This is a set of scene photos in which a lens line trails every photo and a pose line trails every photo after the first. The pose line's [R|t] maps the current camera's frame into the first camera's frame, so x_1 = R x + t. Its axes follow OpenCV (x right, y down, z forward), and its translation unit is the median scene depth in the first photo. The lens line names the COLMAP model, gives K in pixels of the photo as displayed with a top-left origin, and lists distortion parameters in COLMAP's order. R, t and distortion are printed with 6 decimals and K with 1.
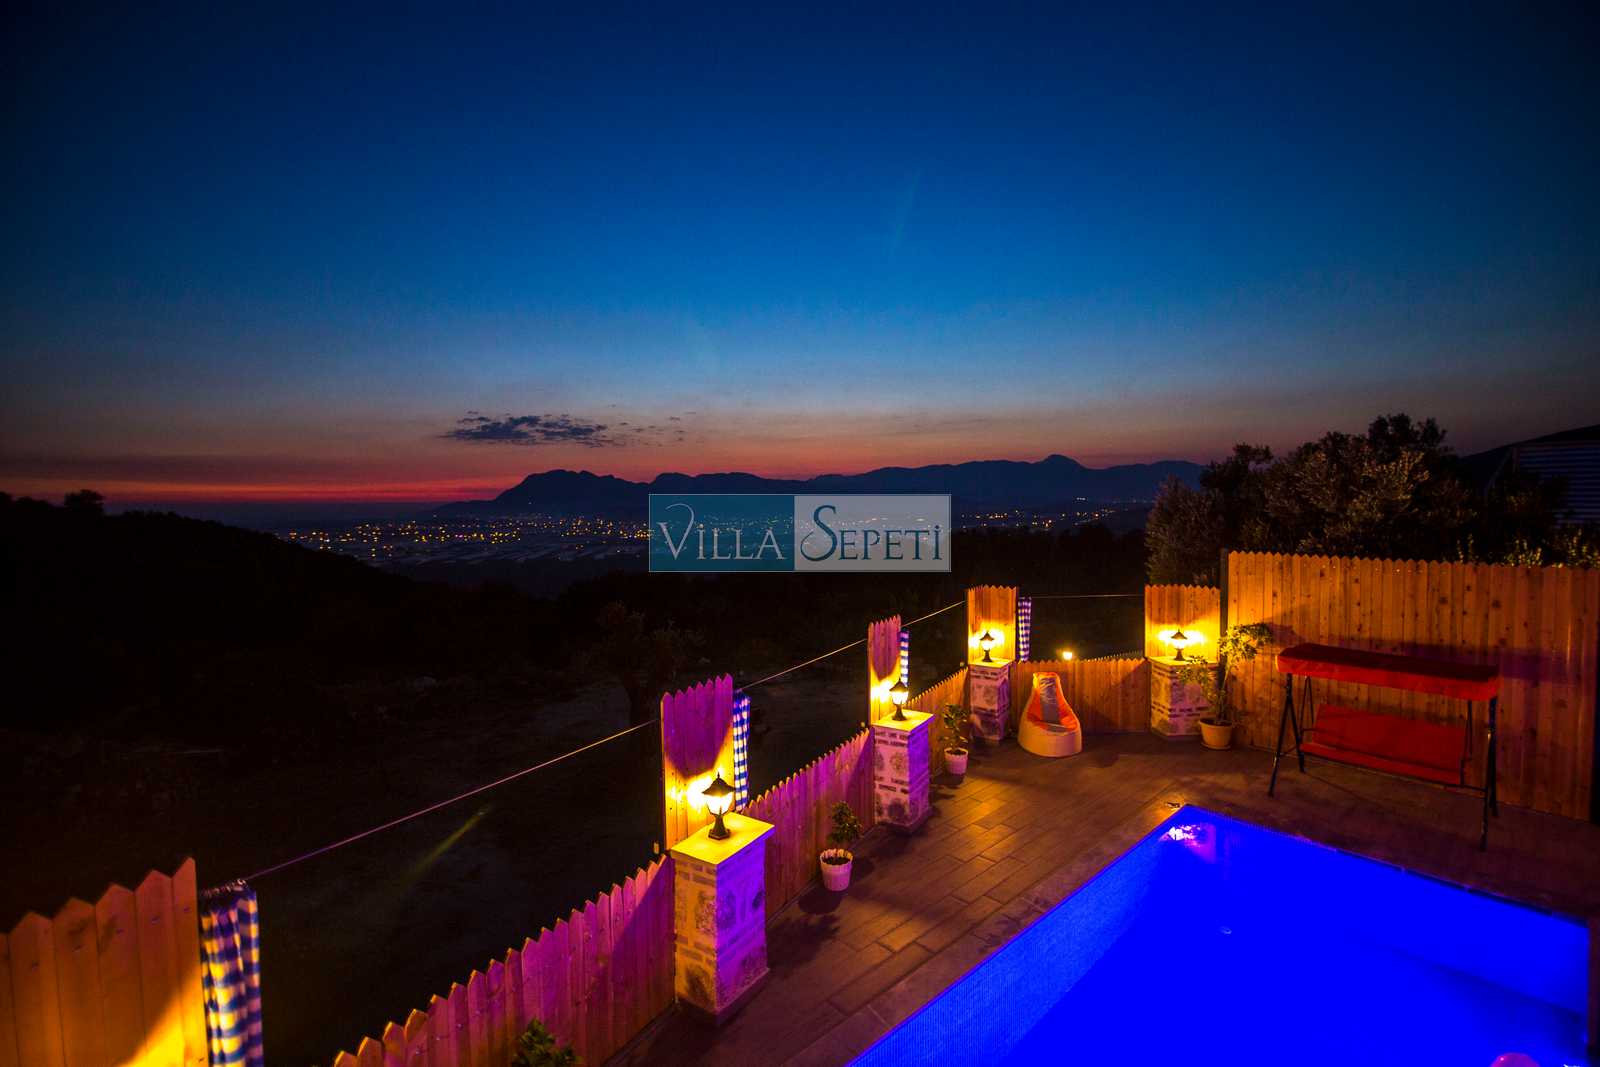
lens RADIAL K [[716.2, 0, 803.4], [0, 716.2, 526.8], [0, 0, 1]] dist [-0.001336, -0.010913]
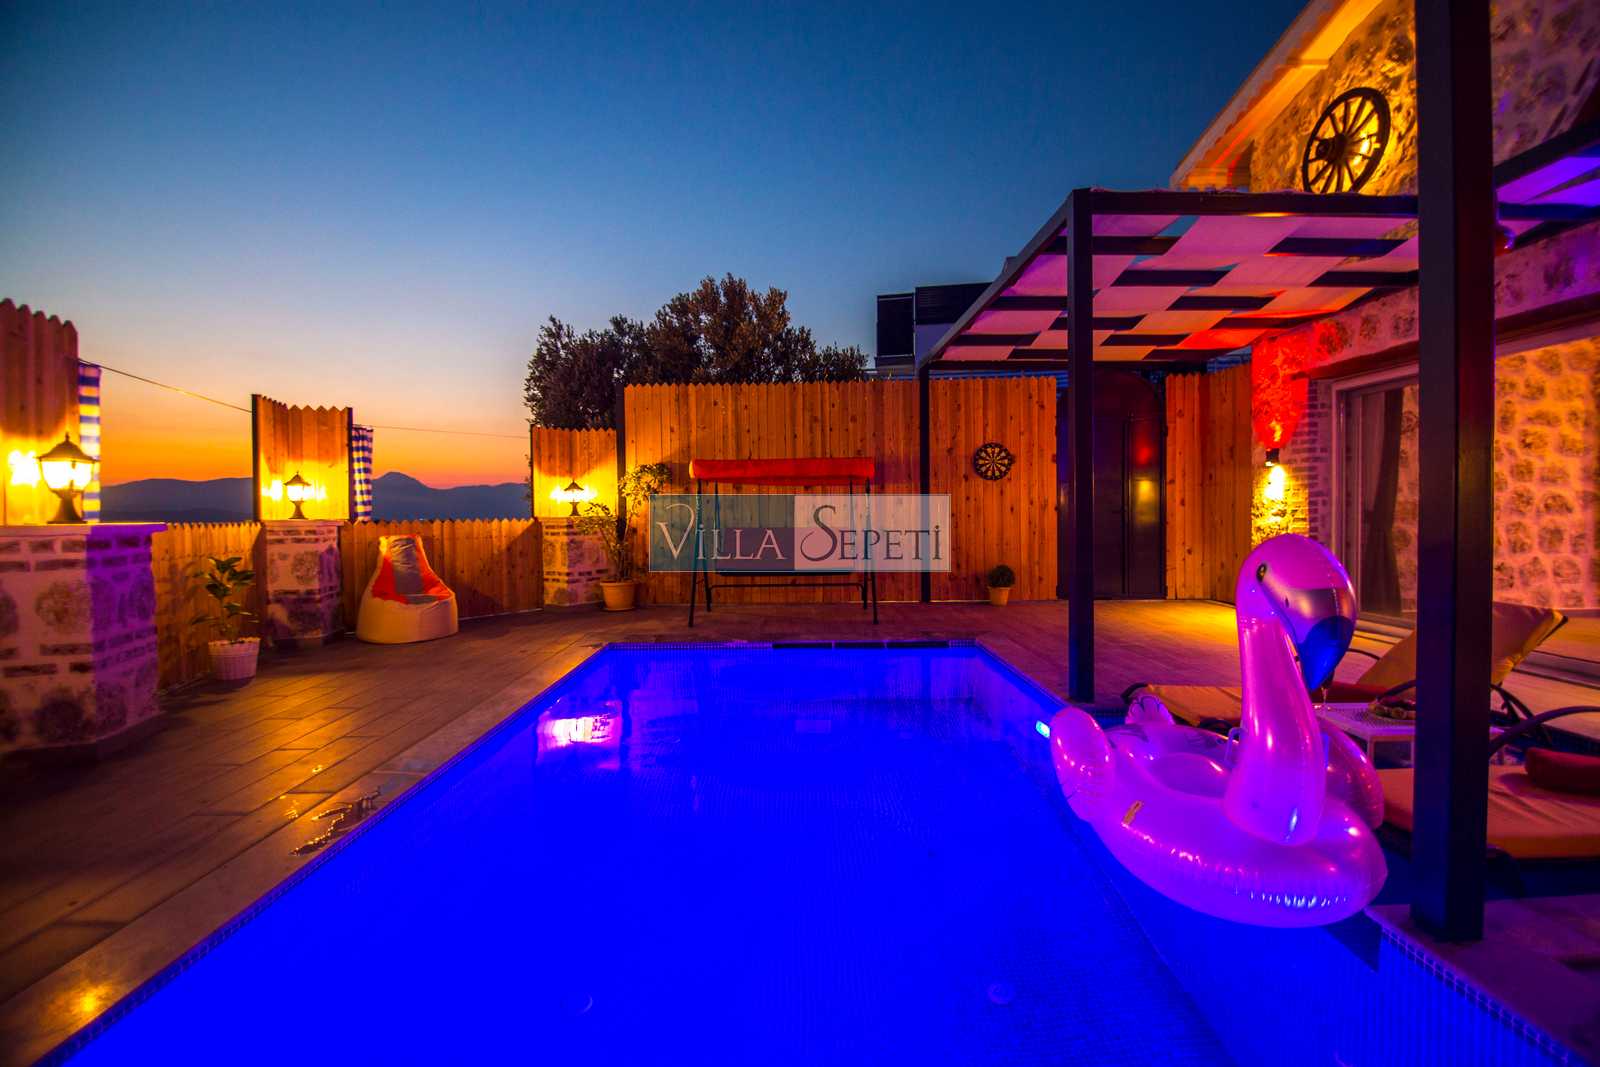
lens RADIAL K [[716.2, 0, 803.4], [0, 716.2, 526.8], [0, 0, 1]] dist [-0.001336, -0.010913]
pose [[0.654131, -0.011784, 0.756289, 0.080194], [0.034319, 0.999311, -0.014113, 0.233552], [-0.755602, 0.035187, 0.654085, 0.282114]]
